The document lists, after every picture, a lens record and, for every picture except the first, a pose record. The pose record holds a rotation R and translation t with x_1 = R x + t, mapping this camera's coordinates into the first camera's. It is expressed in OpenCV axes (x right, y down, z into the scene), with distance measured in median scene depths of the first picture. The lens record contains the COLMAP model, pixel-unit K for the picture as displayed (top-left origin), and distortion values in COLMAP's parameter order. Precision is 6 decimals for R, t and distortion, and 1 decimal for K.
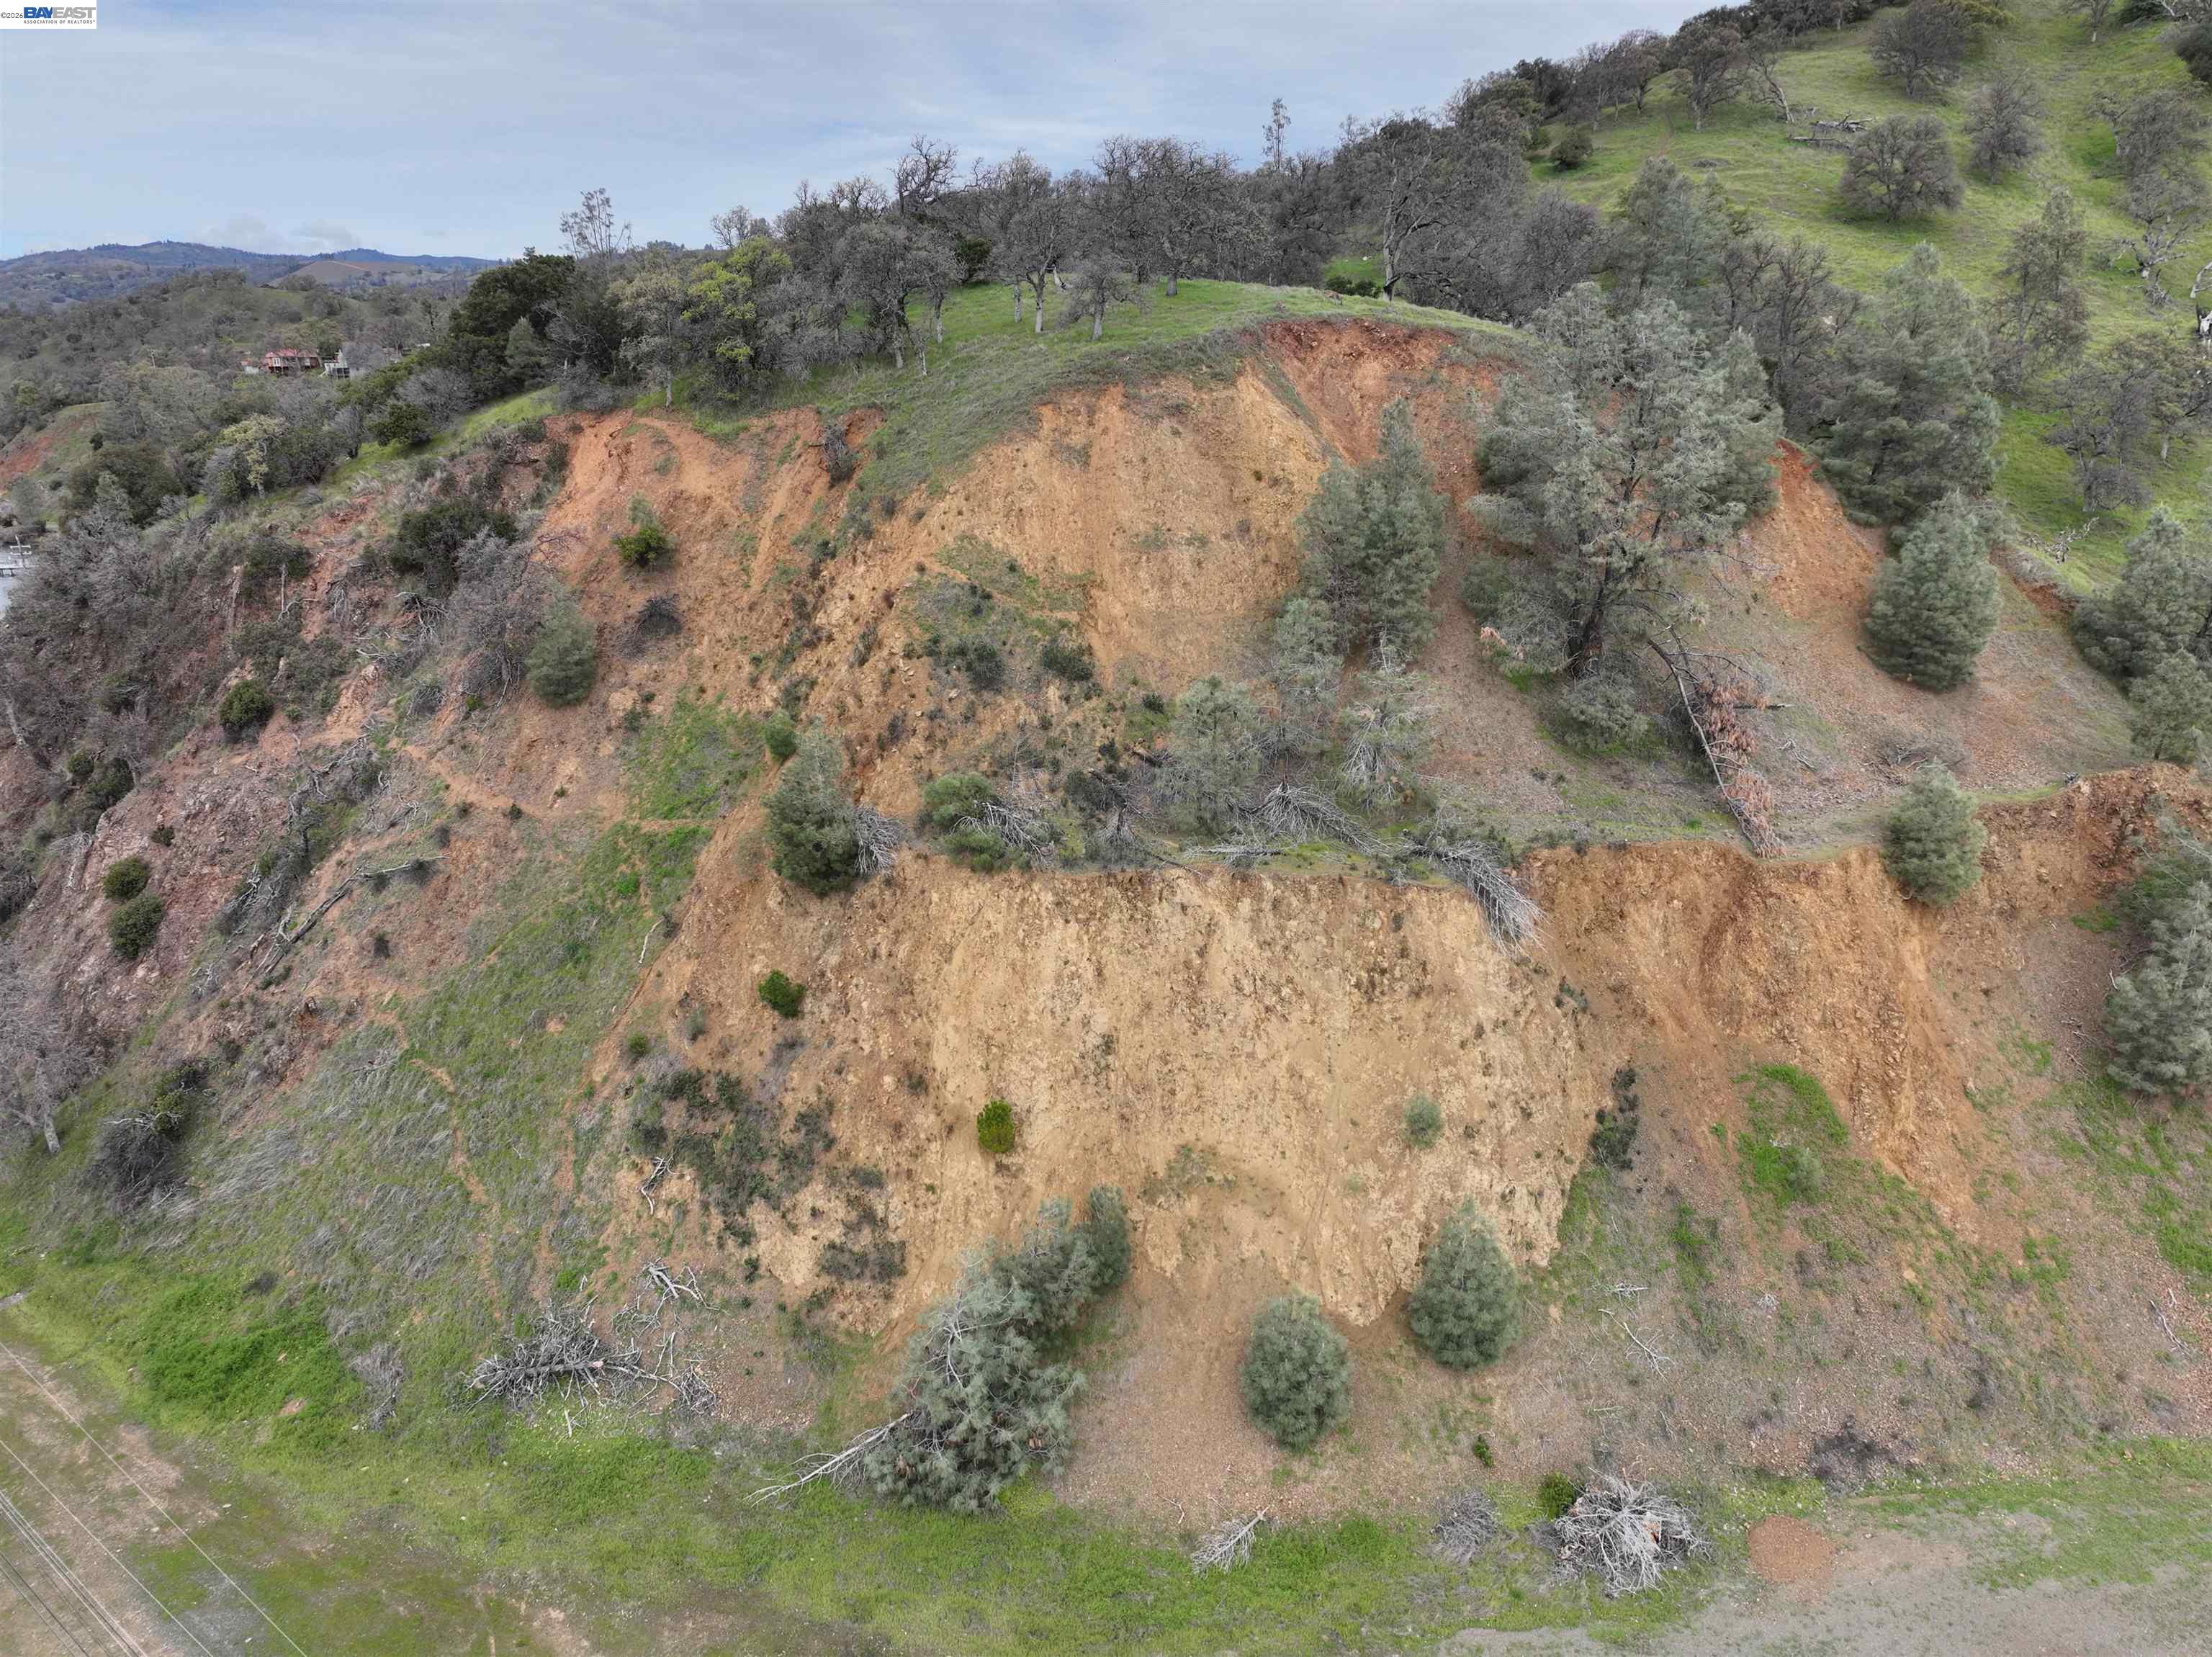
lens RADIAL K [[1559.0, 0, 1104.0], [0, 1559.0, 830.5], [0, 0, 1]] dist [0.004323, -0.007381]
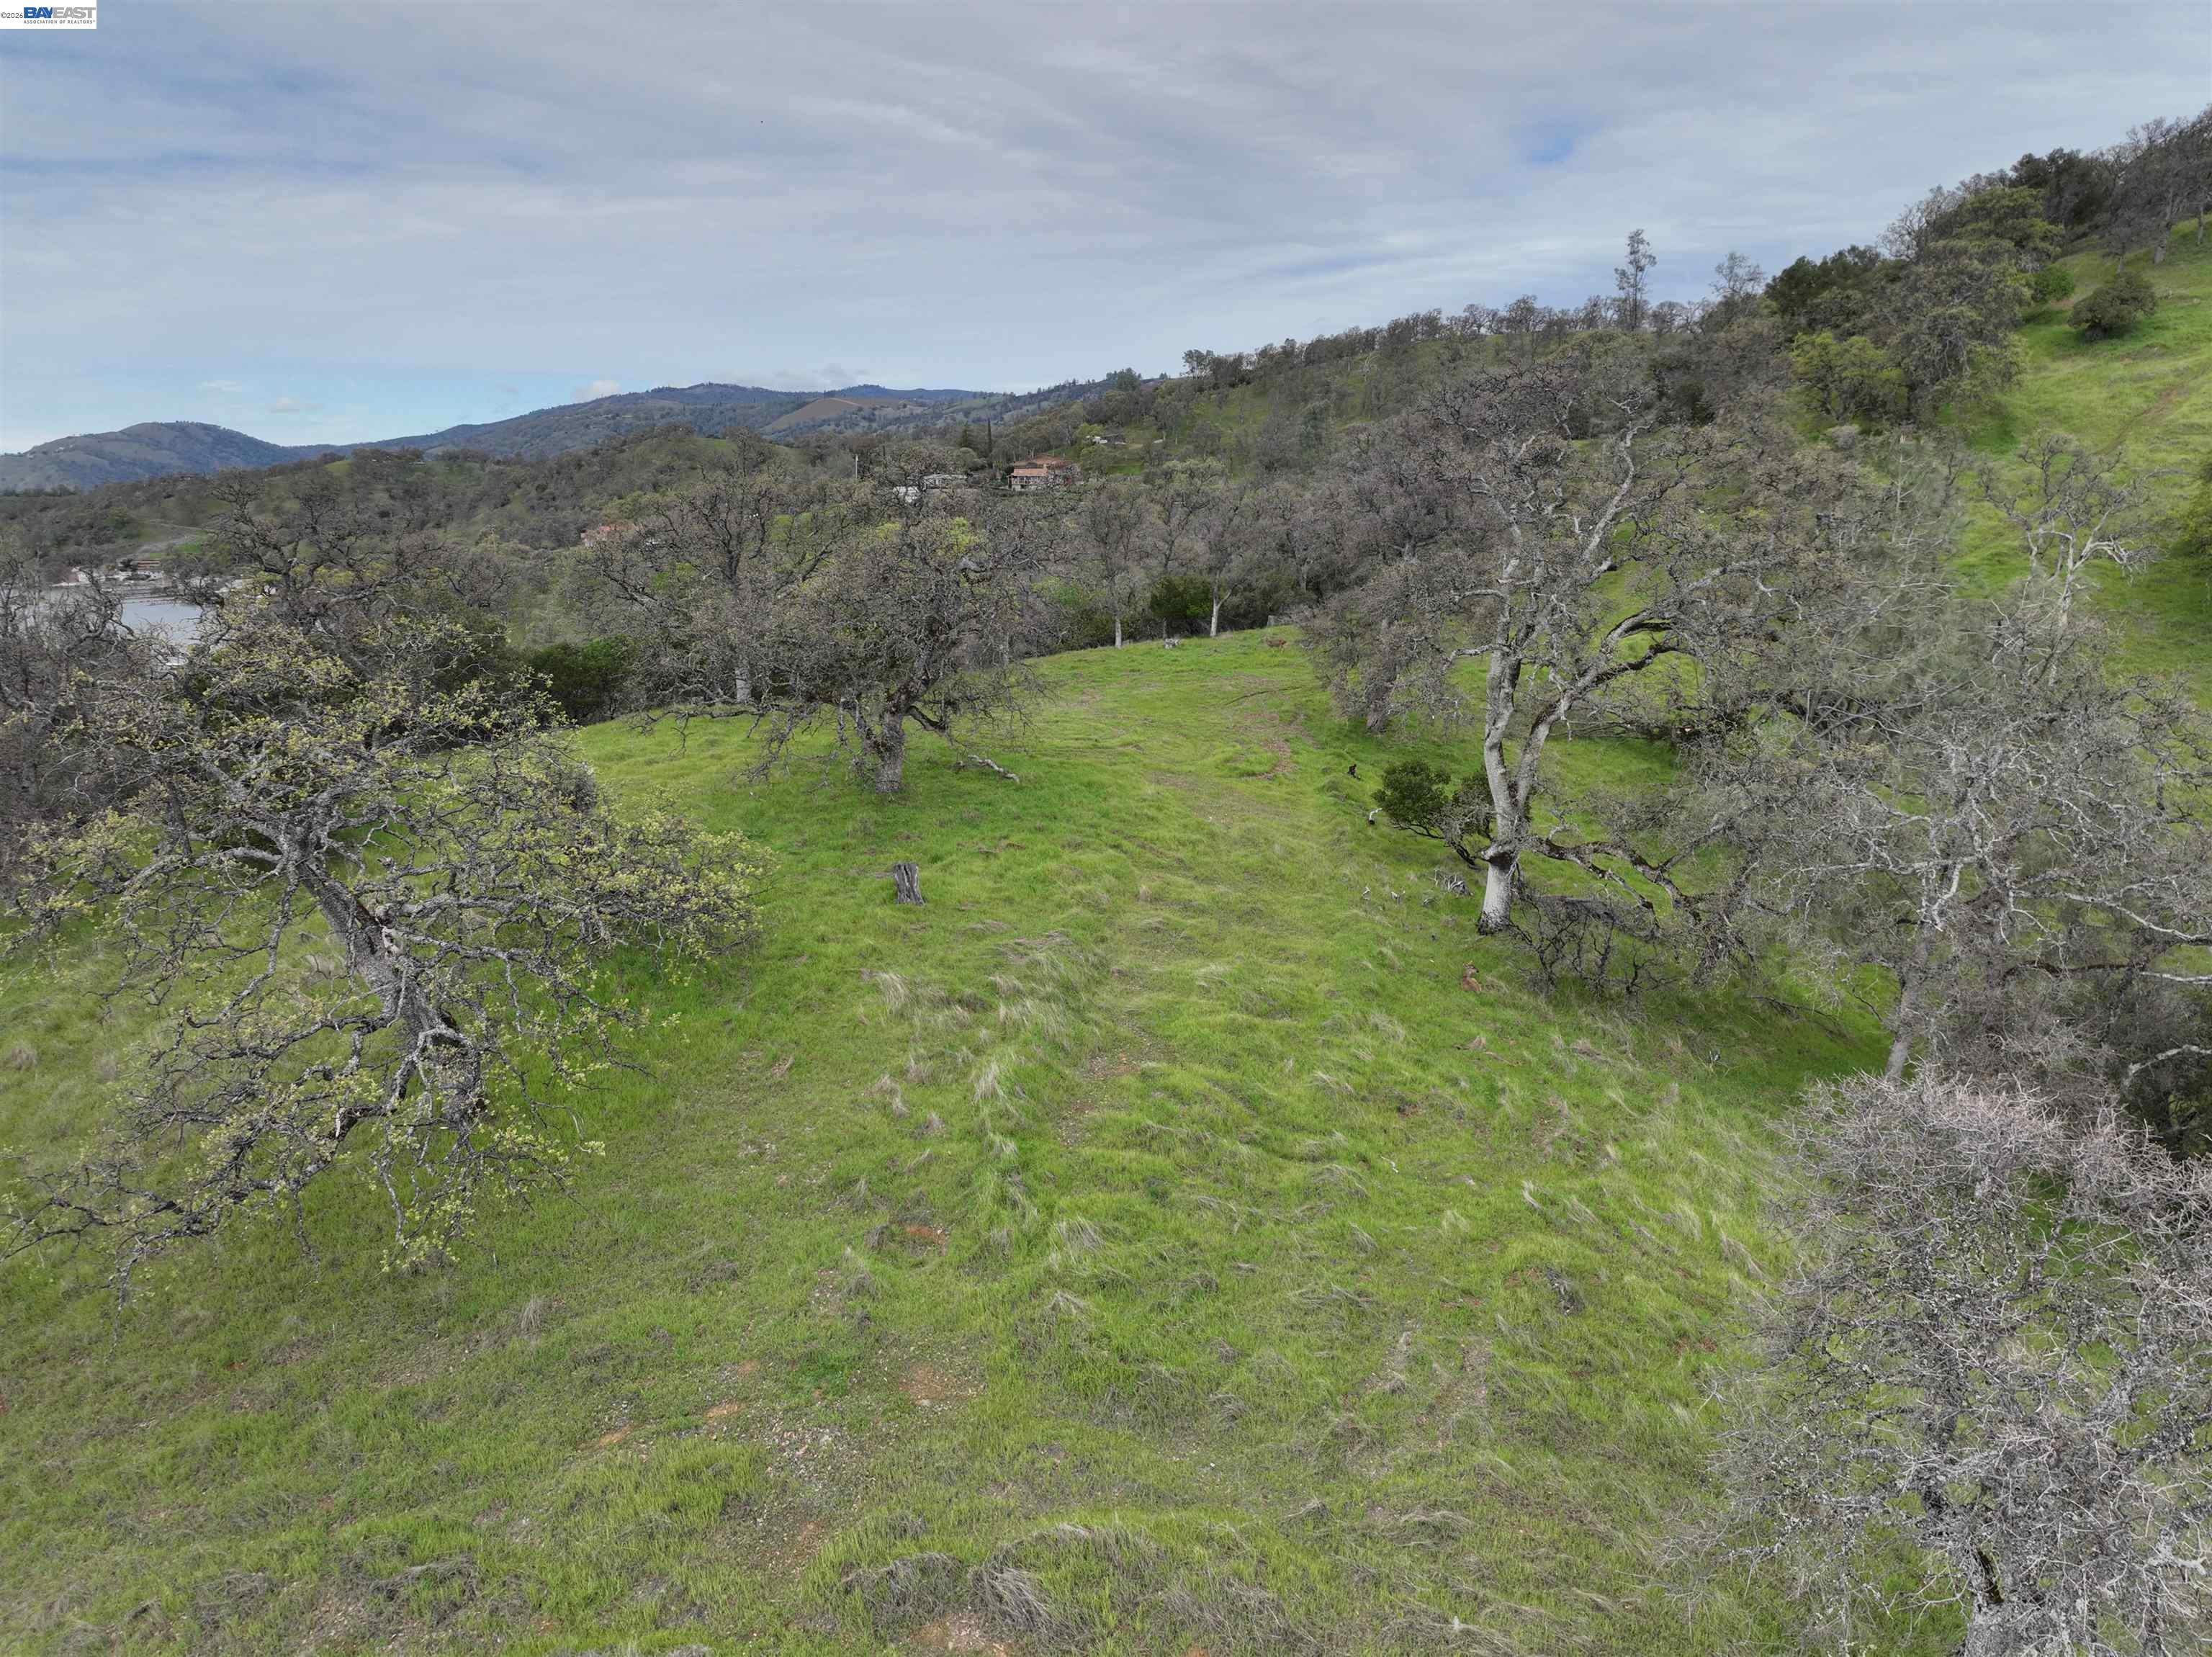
lens RADIAL K [[1559.0, 0, 1102.1], [0, 1559.0, 828.3], [0, 0, 1]] dist [0.004323, -0.007381]
pose [[0.960726, 0.049038, -0.273133, 0.035019], [-0.068126, 0.995820, -0.060840, -0.059147], [0.269008, 0.077058, 0.960050, 0.117441]]
